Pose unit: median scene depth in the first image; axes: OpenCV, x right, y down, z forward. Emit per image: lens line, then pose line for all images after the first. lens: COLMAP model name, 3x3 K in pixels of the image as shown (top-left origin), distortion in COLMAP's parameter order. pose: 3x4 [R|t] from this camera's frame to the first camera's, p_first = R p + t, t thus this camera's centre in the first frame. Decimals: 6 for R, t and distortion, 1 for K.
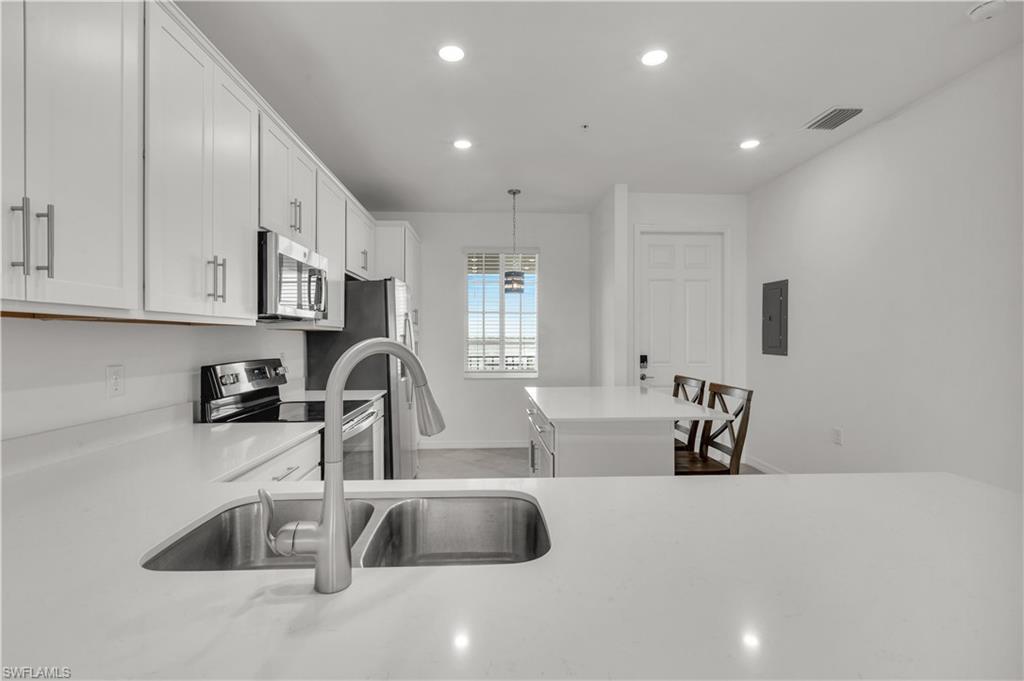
lens RADIAL K [[473.8, 0, 512.0], [0, 473.8, 340.5], [0, 0, 1]] dist [0.015845, 0.000205]
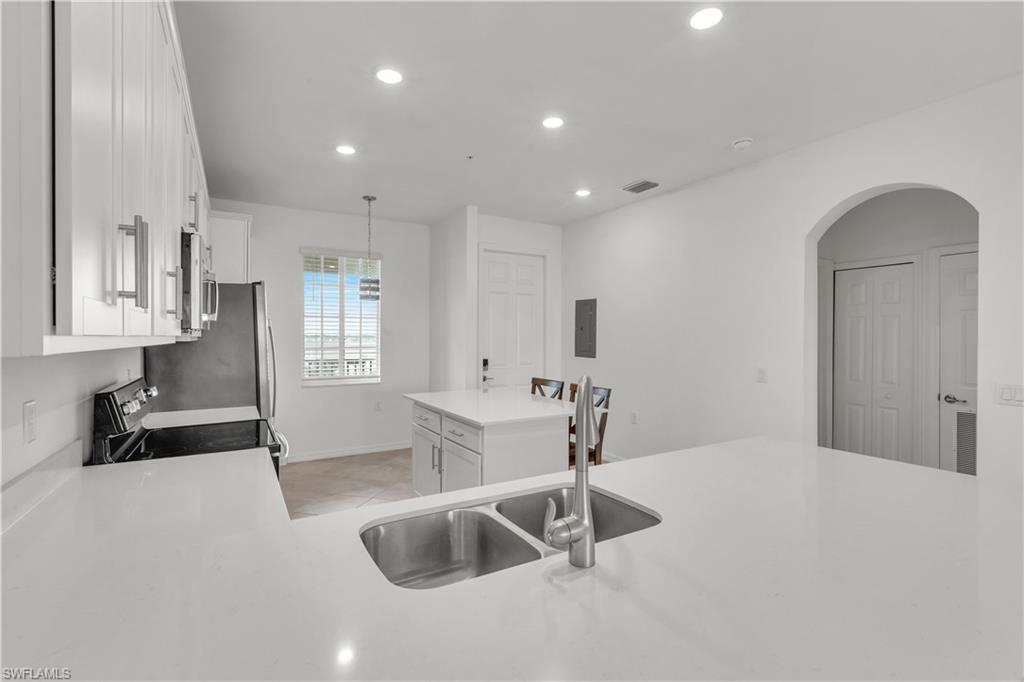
lens RADIAL K [[467.4, 0, 512.0], [0, 467.4, 341.0], [0, 0, 1]] dist [-0.001904, -0.000373]
pose [[0.886302, -0.001375, 0.463106, -0.197398], [-0.001317, 0.999984, 0.005491, -0.019913], [-0.463106, -0.005476, 0.886286, -0.012035]]
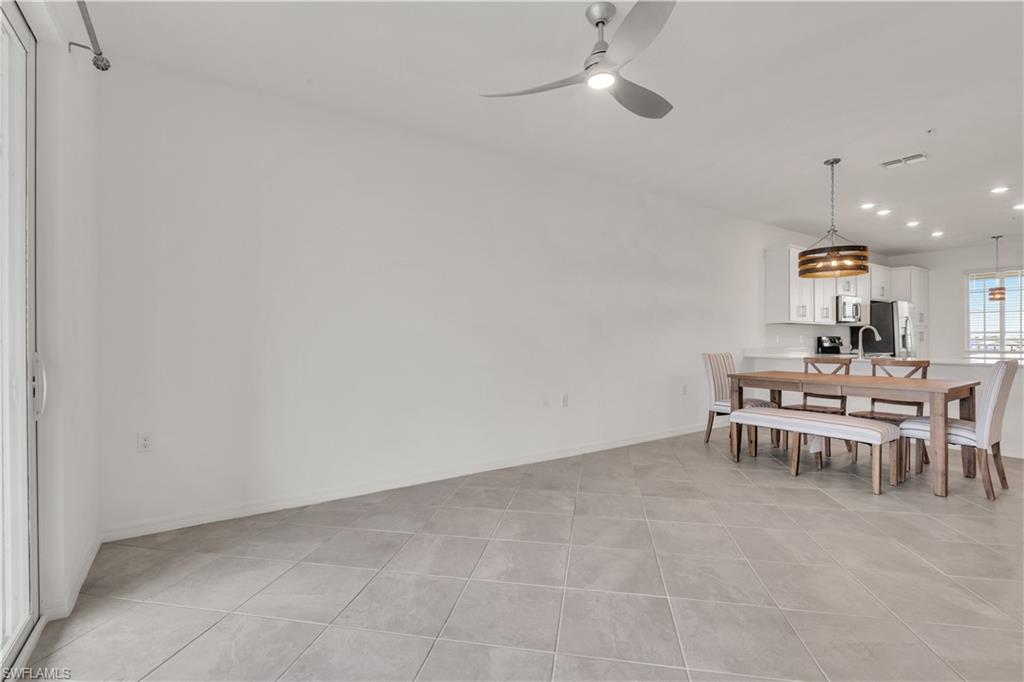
lens RADIAL K [[467.4, 0, 512.0], [0, 467.4, 341.0], [0, 0, 1]] dist [-0.001904, -0.000373]
pose [[0.518706, 0.004757, -0.854940, 0.534885], [-0.002115, 0.999989, 0.004282, 0.036197], [0.854950, -0.000413, 0.518710, -1.296608]]
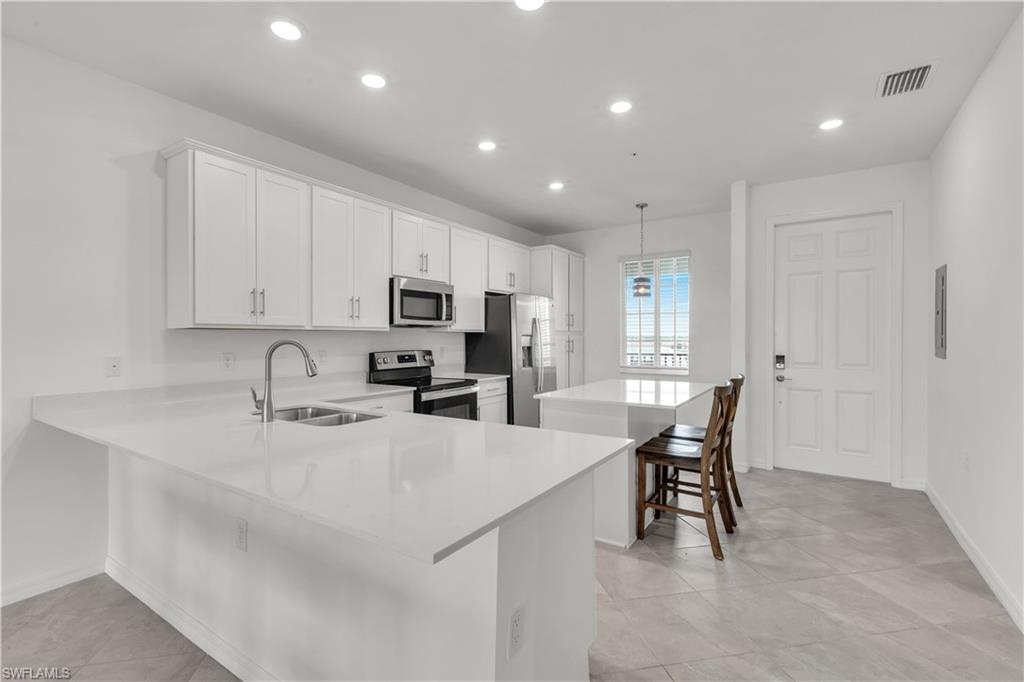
lens RADIAL K [[465.2, 0, 507.2], [0, 465.2, 339.9], [0, 0, 1]] dist [-0.000429, 0.000138]
pose [[0.799435, 0.003323, -0.600743, 0.435471], [-0.001609, 0.999993, 0.003390, -0.001899], [0.600750, -0.001743, 0.799435, -0.065775]]
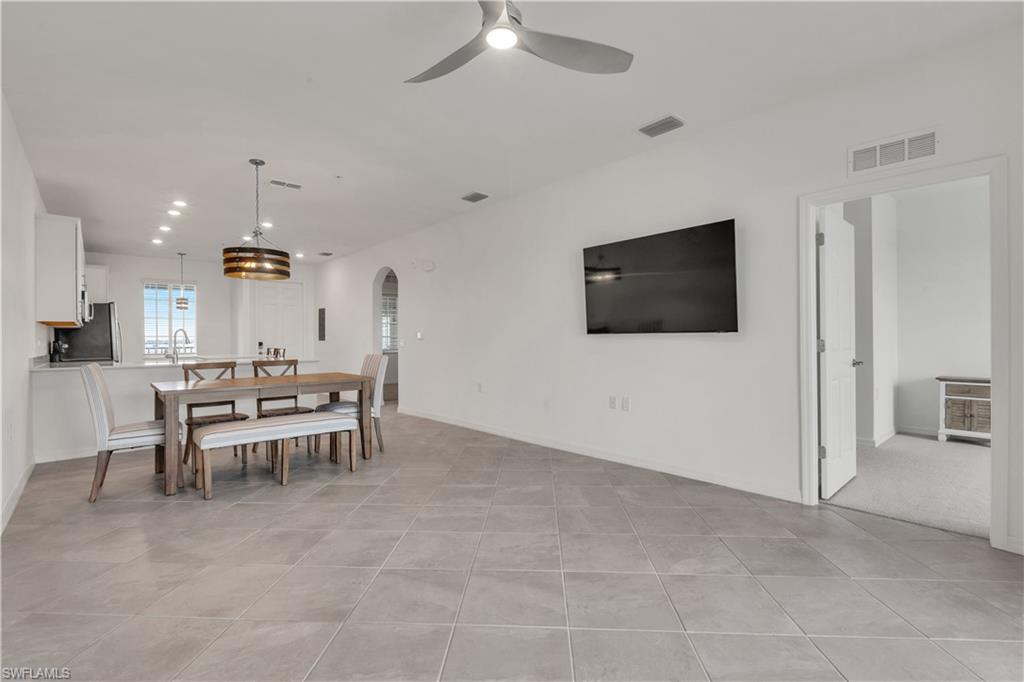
lens RADIAL K [[471.7, 0, 506.1], [0, 471.7, 338.9], [0, 0, 1]] dist [-0.002657, -0.000142]
pose [[0.789422, -0.005737, 0.613824, -0.134078], [0.010042, 0.999943, -0.003570, 0.037851], [-0.613768, 0.008982, 0.789435, -1.297808]]
